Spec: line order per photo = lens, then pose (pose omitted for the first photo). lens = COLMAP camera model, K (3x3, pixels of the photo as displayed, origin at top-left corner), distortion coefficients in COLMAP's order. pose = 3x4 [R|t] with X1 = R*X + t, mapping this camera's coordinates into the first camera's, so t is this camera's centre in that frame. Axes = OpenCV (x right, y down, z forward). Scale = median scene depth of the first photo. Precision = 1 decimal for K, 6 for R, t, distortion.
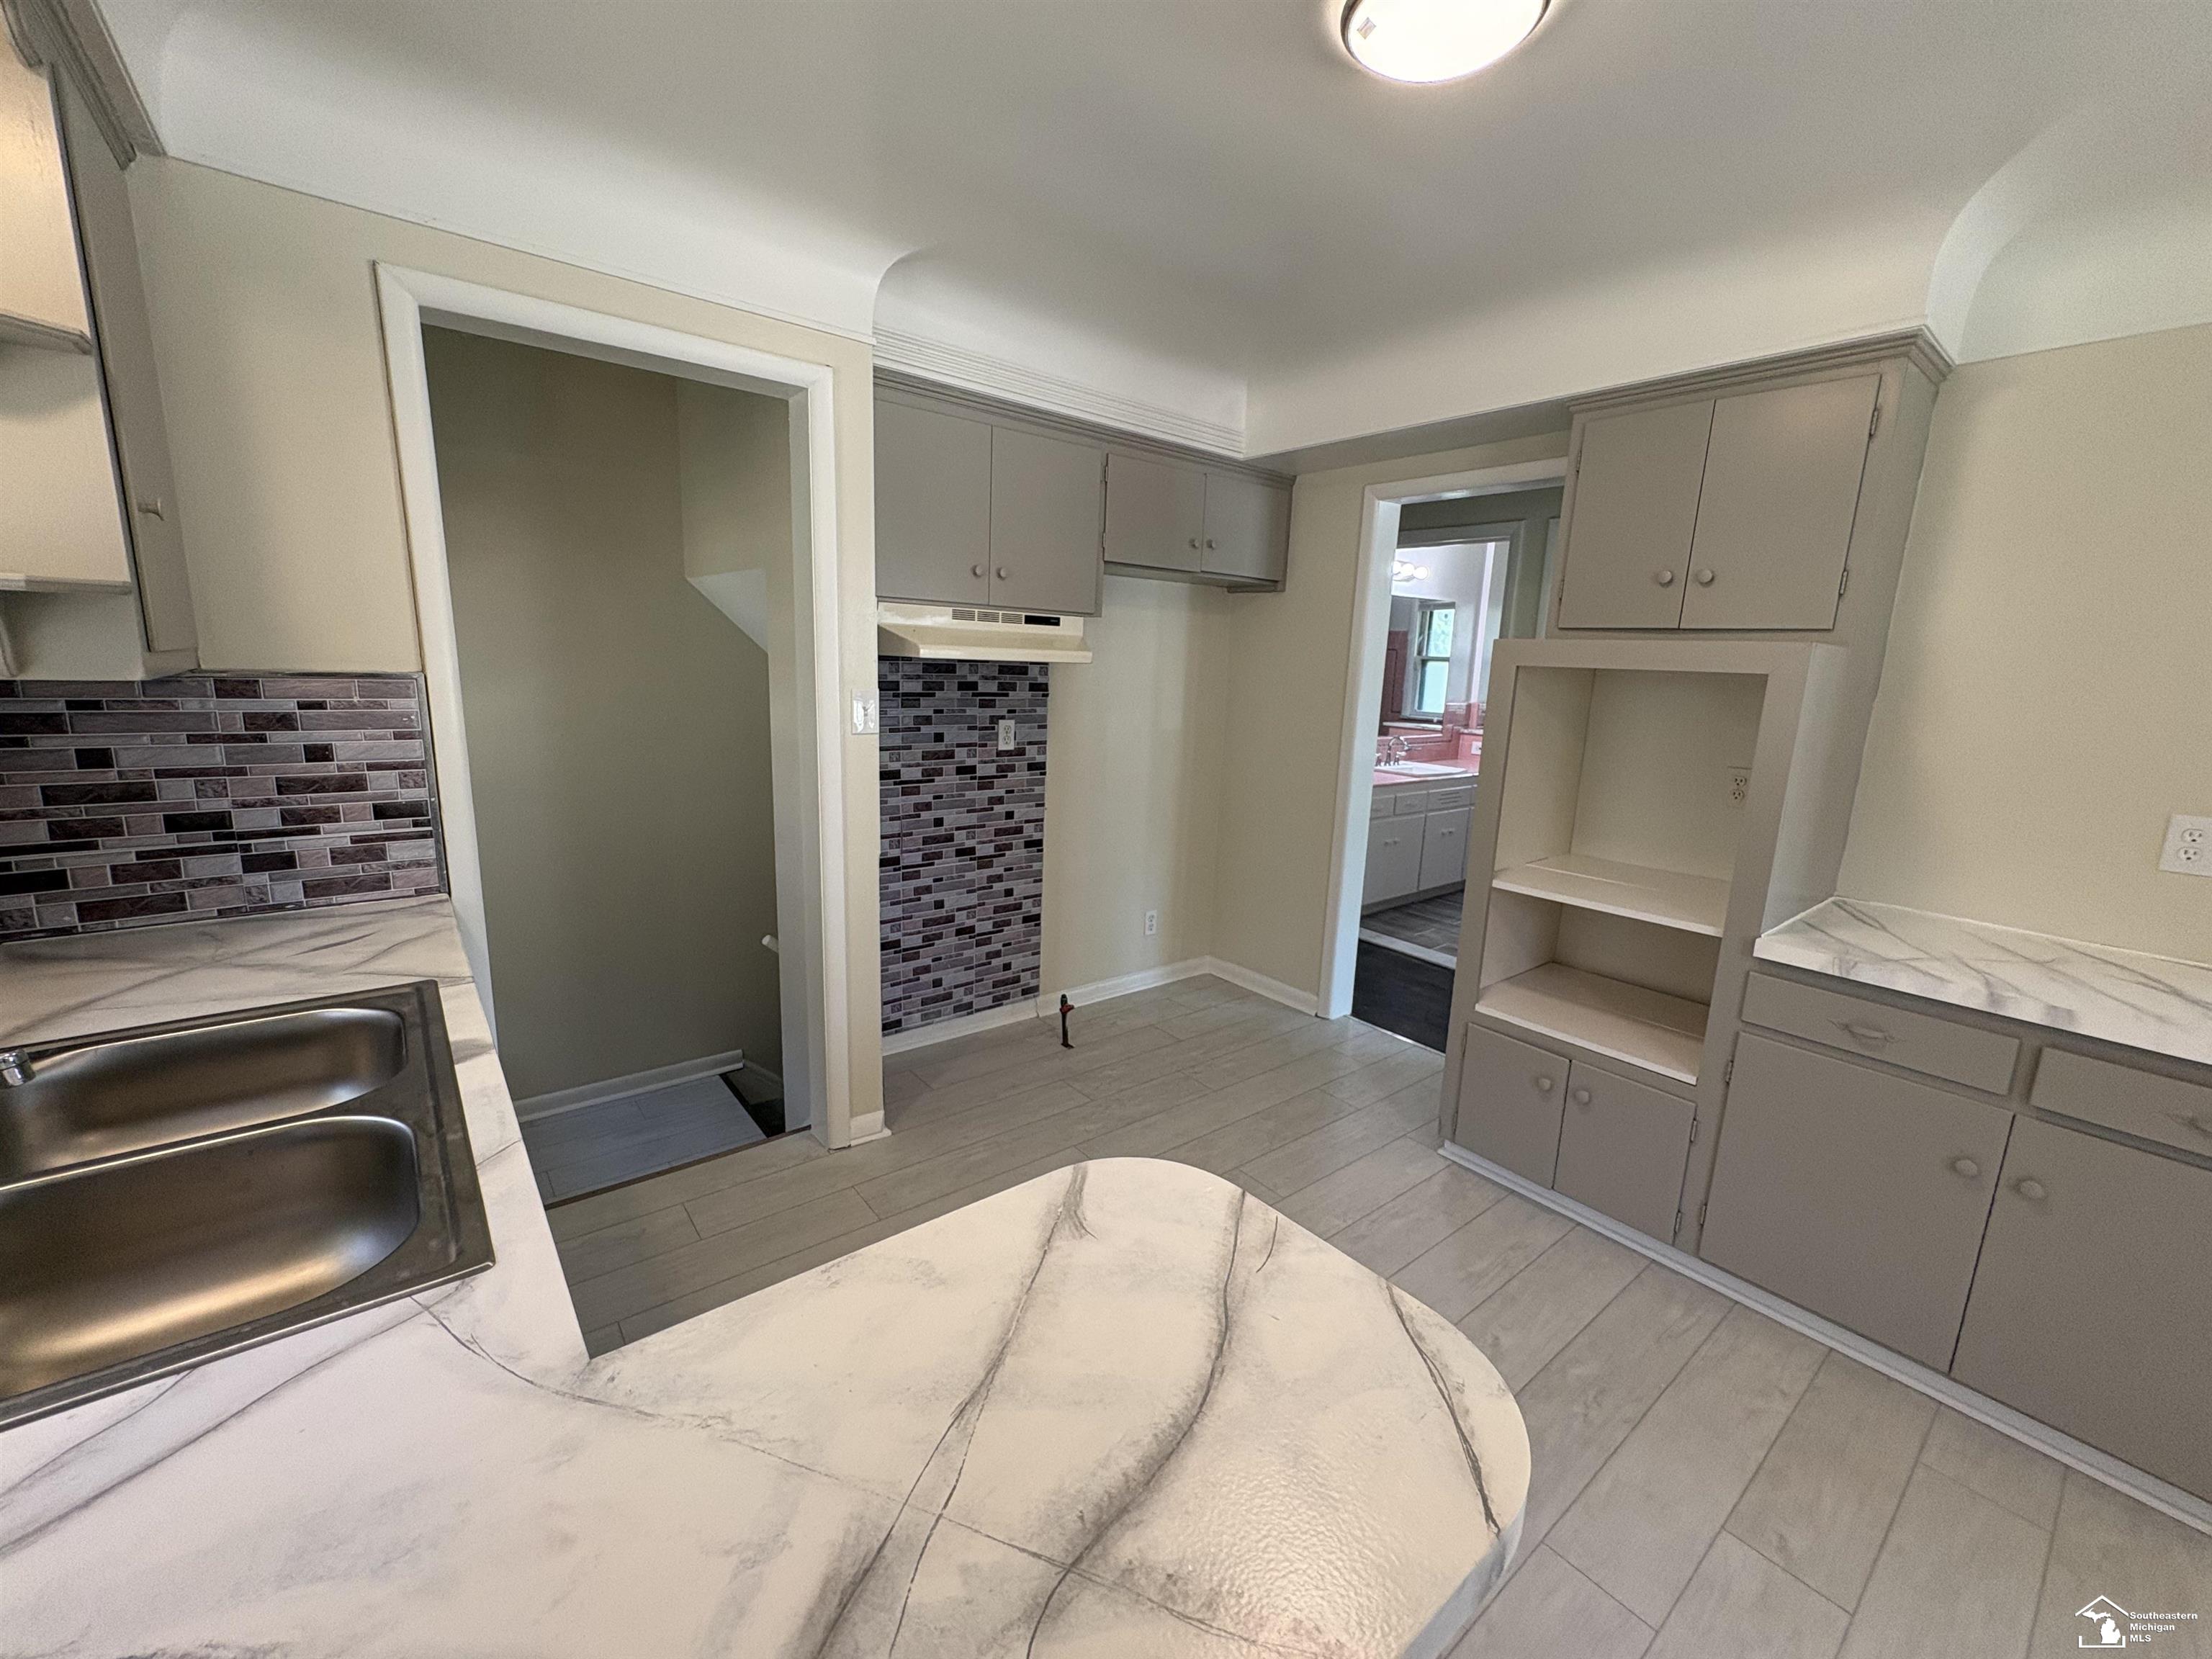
lens RADIAL K [[890.6, 0, 1106.0], [0, 890.6, 829.5], [0, 0, 1]] dist [0.001155, 0.000112]
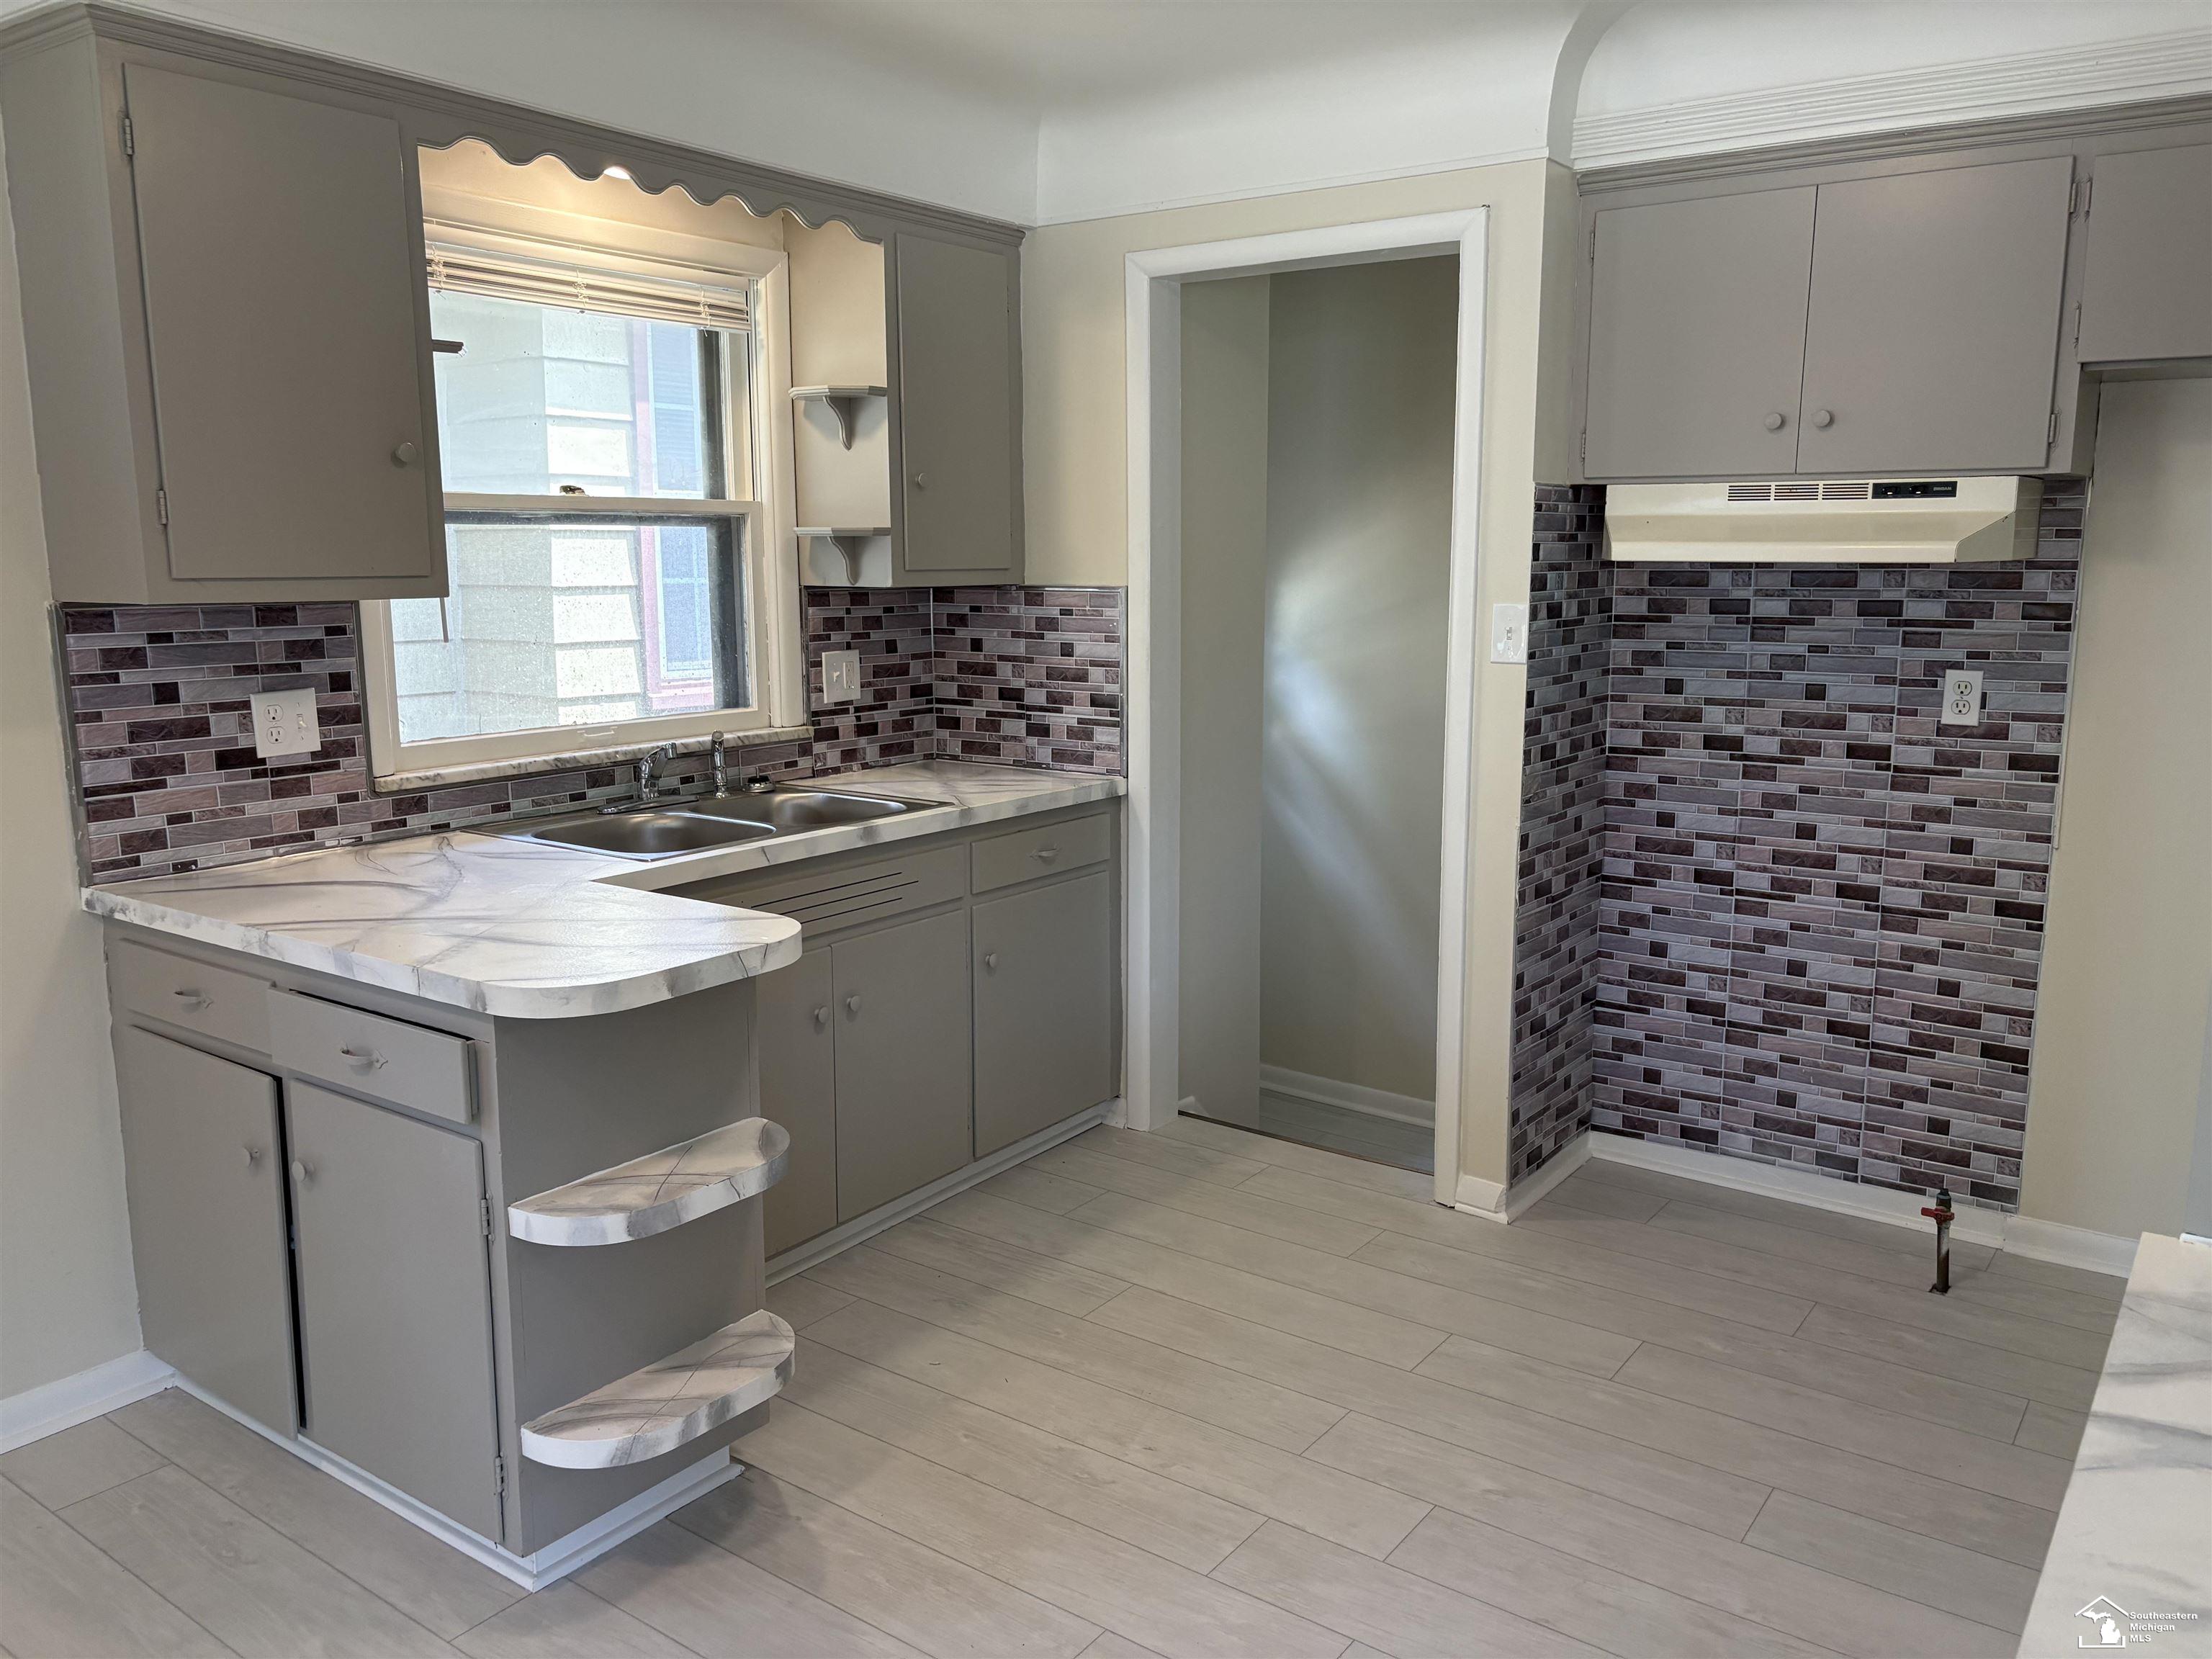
lens RADIAL K [[1656.0, 0, 1106.0], [0, 1656.0, 829.5], [0, 0, 1]] dist [0.032585, -0.004095]
pose [[0.255390, 0.126721, -0.958498, 0.851626], [-0.172753, 0.981401, 0.083719, -0.024231], [0.951279, 0.144203, 0.272532, 0.260419]]
